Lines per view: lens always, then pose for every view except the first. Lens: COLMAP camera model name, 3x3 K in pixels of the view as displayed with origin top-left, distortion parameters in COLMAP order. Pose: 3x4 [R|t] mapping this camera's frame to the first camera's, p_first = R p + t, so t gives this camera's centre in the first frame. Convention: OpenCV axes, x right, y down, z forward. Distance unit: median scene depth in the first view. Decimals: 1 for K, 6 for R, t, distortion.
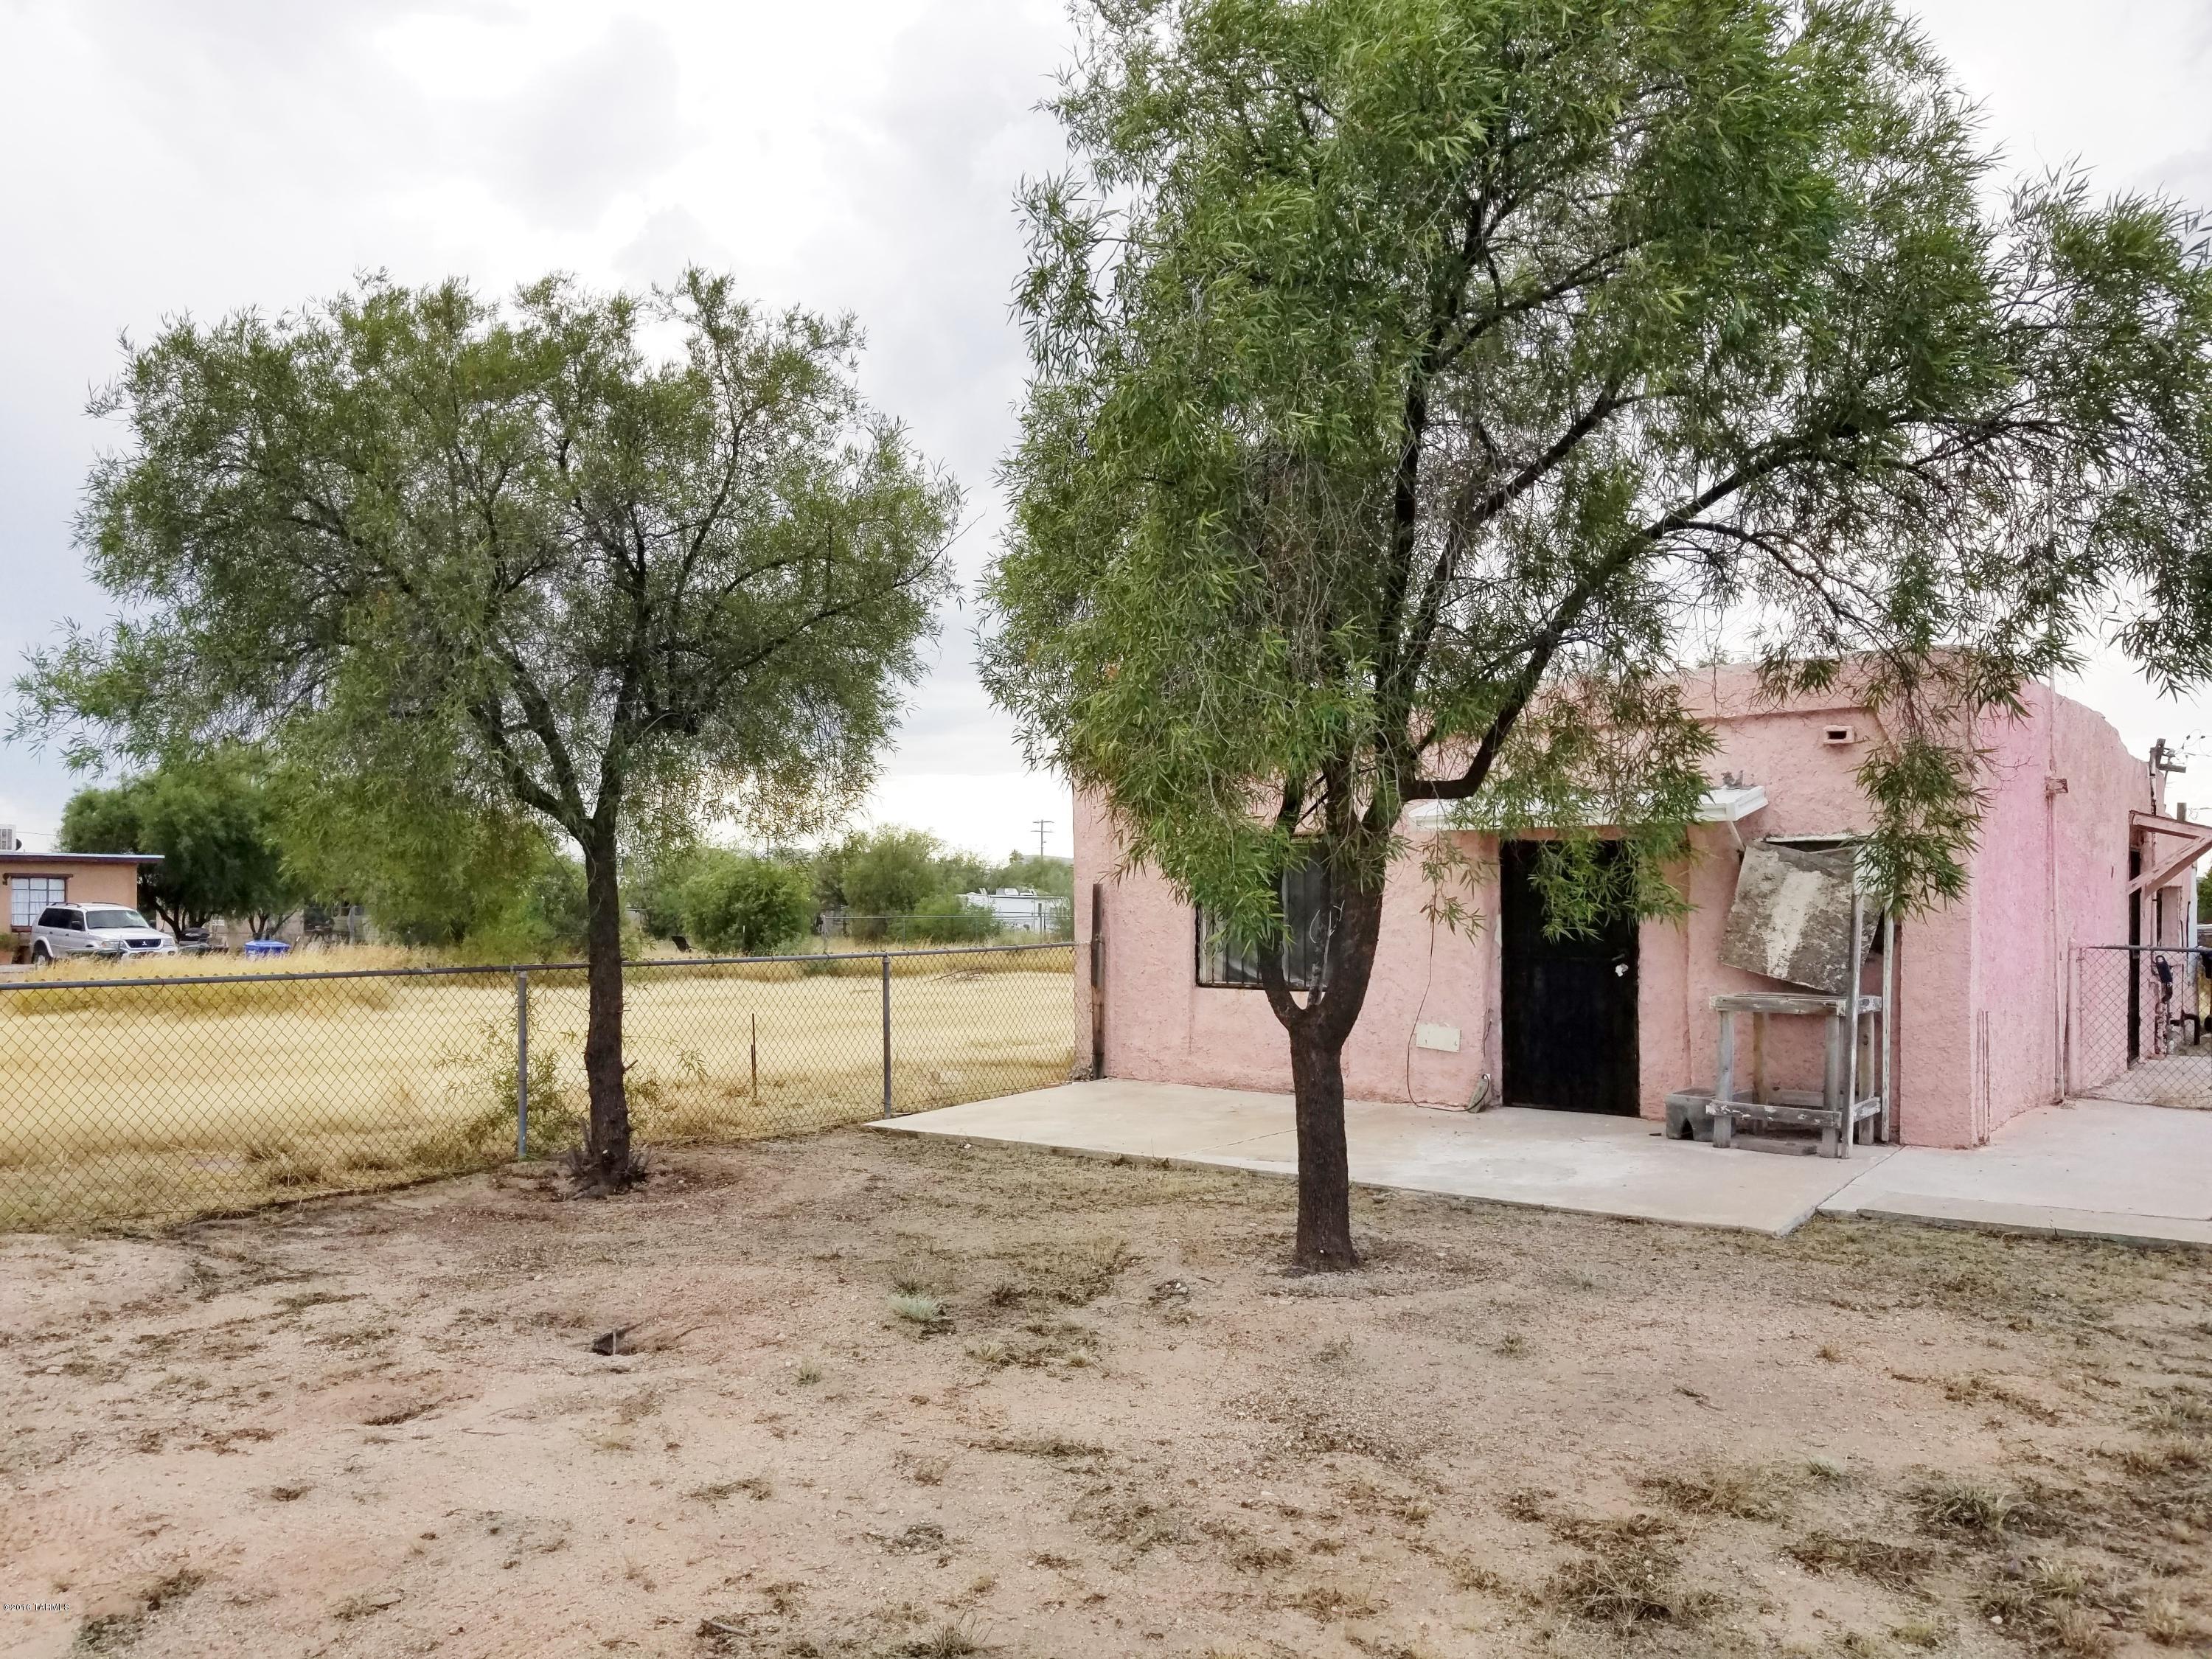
lens RADIAL K [[1713.9, 0, 1069.0], [0, 1713.9, 831.6], [0, 0, 1]] dist [0.111513, -0.143146]
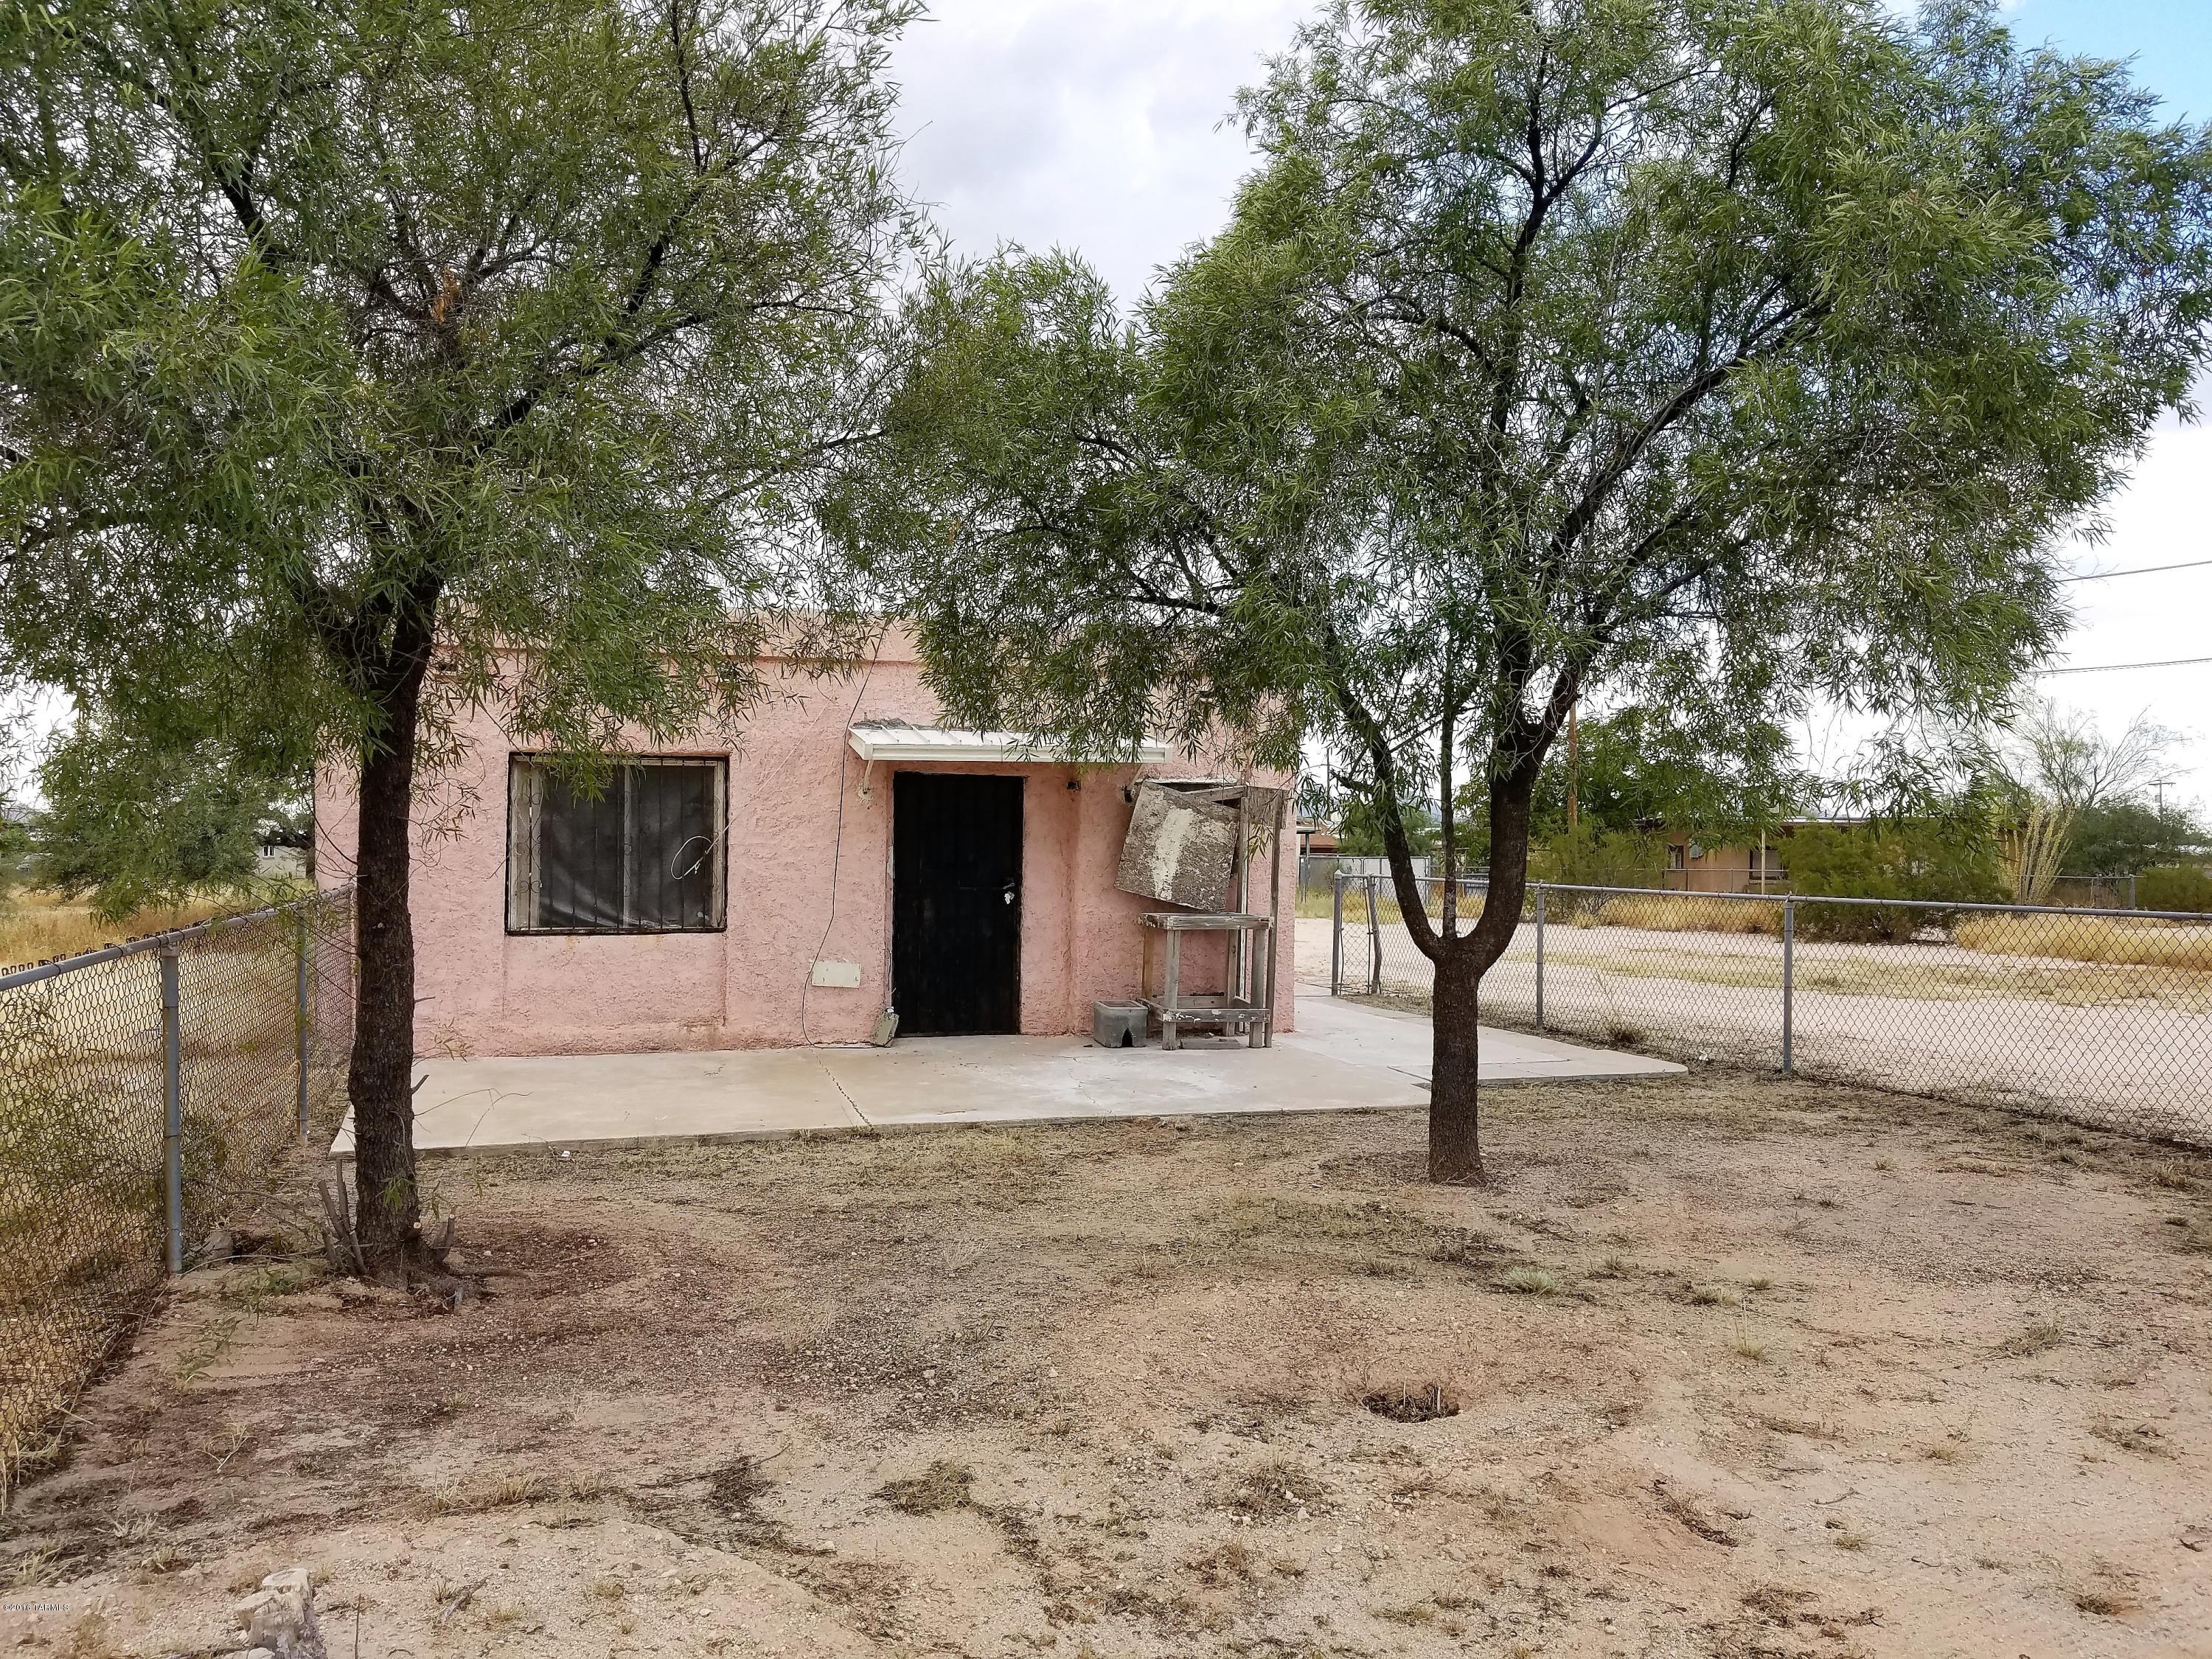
lens RADIAL K [[1713.9, 0, 1069.0], [0, 1713.9, 831.6], [0, 0, 1]] dist [0.111513, -0.143146]
pose [[0.584219, 0.005293, 0.811579, -0.553628], [-0.038967, 0.999008, 0.021535, 0.016401], [-0.810660, -0.044206, 0.583846, 0.386357]]
